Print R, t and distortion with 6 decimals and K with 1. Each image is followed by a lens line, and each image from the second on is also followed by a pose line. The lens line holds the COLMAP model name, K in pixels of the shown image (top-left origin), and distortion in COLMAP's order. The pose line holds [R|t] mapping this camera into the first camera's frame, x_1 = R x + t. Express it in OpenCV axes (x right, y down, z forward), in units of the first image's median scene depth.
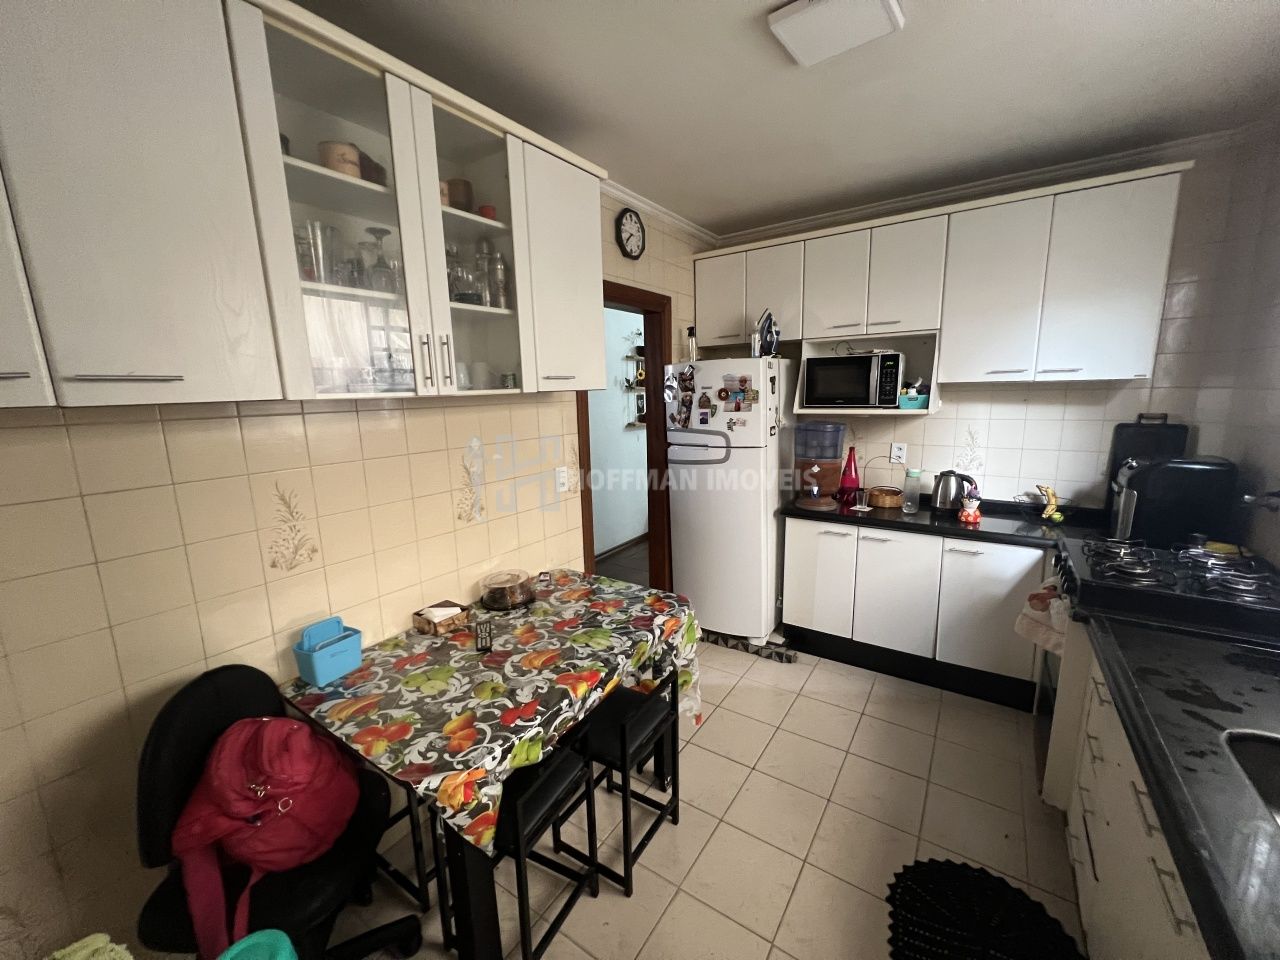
lens RADIAL K [[510.7, 0, 637.6], [0, 510.7, 481.8], [0, 0, 1]] dist [-0.002711, -0.000365]
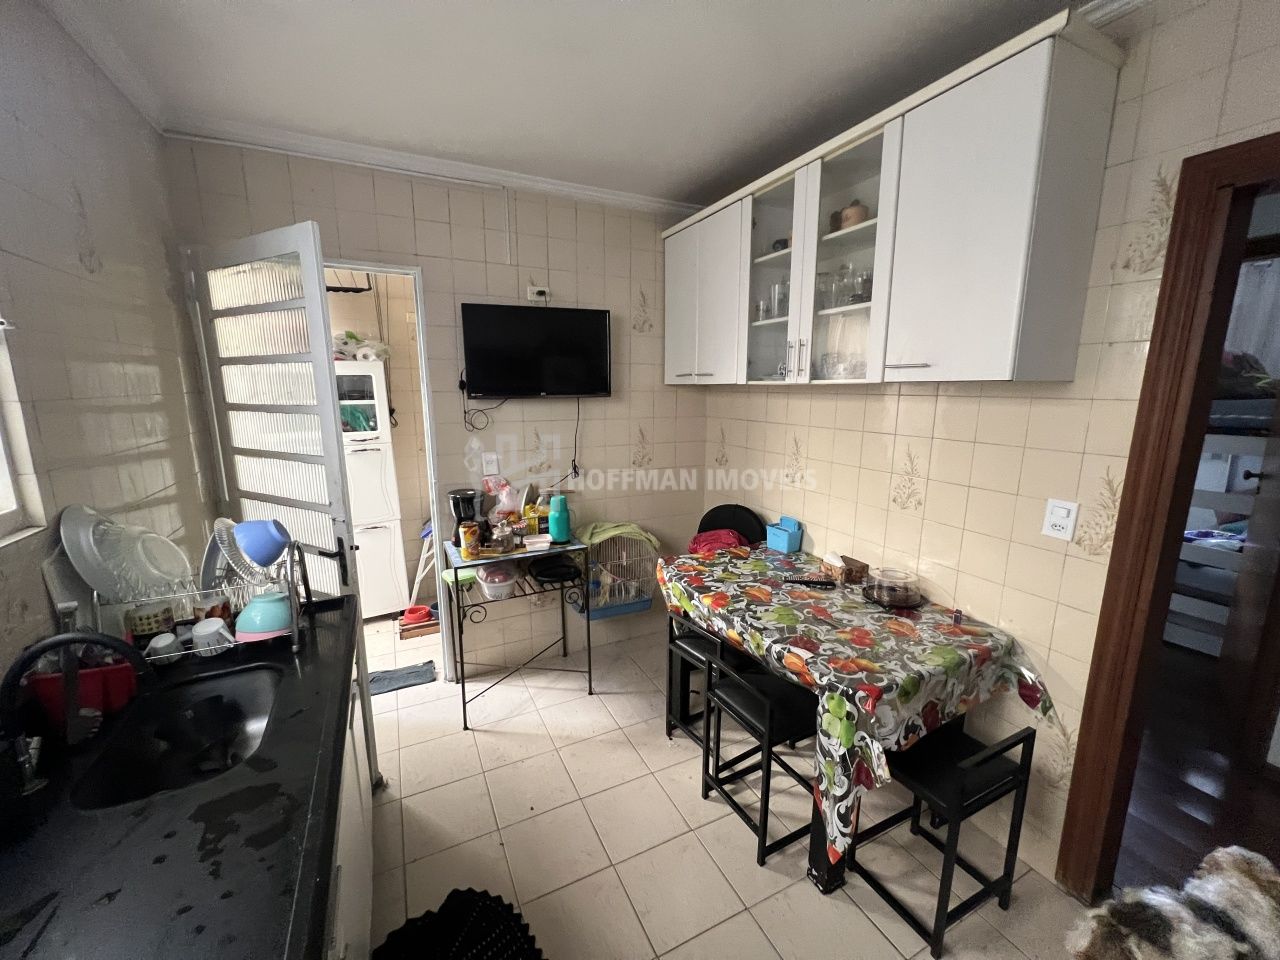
lens RADIAL K [[510.7, 0, 640.4], [0, 510.7, 479.6], [0, 0, 1]] dist [-0.002711, -0.000365]
pose [[-0.489978, 0.180195, -0.852908, 0.961853], [-0.144895, 0.947958, 0.283516, -0.232948], [0.859609, 0.262498, -0.438369, 1.204375]]
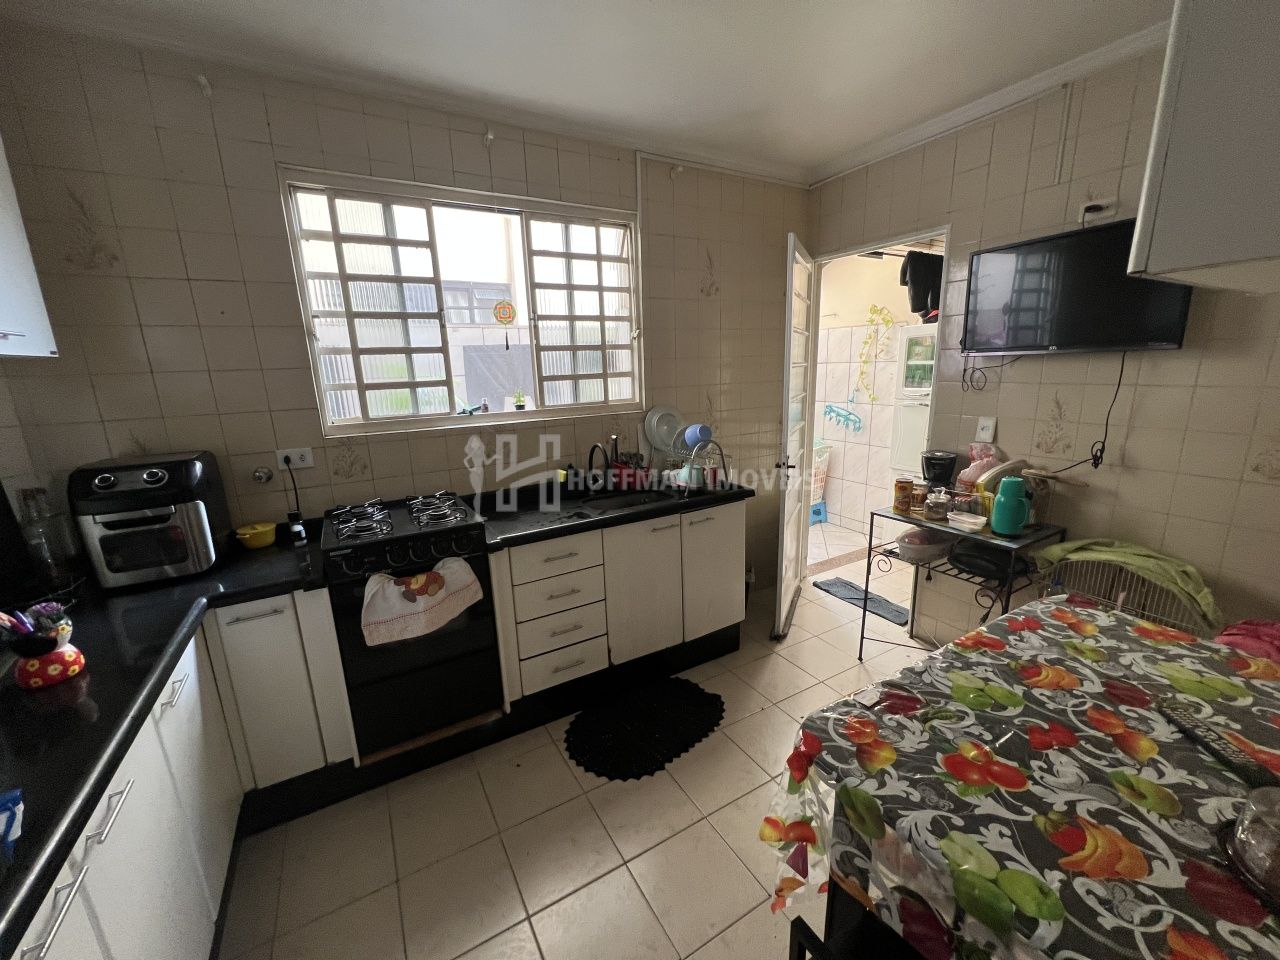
lens RADIAL K [[510.7, 0, 640.4], [0, 510.7, 484.7], [0, 0, 1]] dist [-0.002711, -0.000365]
pose [[-0.902128, -0.050440, 0.428510, 0.046640], [0.125197, 0.919813, 0.371846, -0.268674], [-0.412905, 0.389100, -0.823475, 1.729366]]
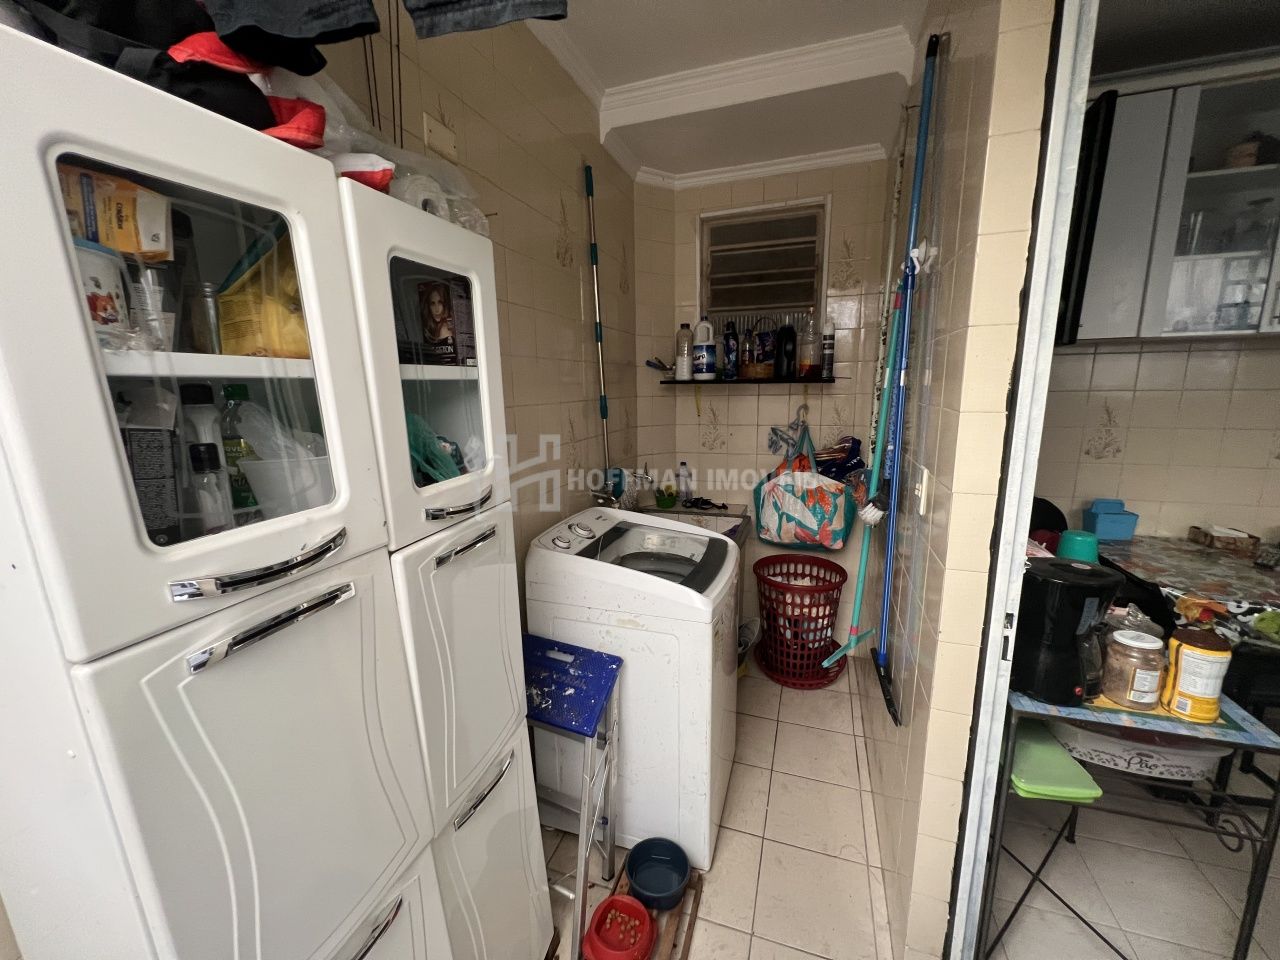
lens RADIAL K [[510.7, 0, 643.3], [0, 510.7, 482.9], [0, 0, 1]] dist [-0.002711, -0.000365]
pose [[0.274017, 0.201093, -0.940466, 0.333831], [-0.167159, 0.972969, 0.159339, 0.205523], [0.947087, 0.113545, 0.300224, -0.629089]]
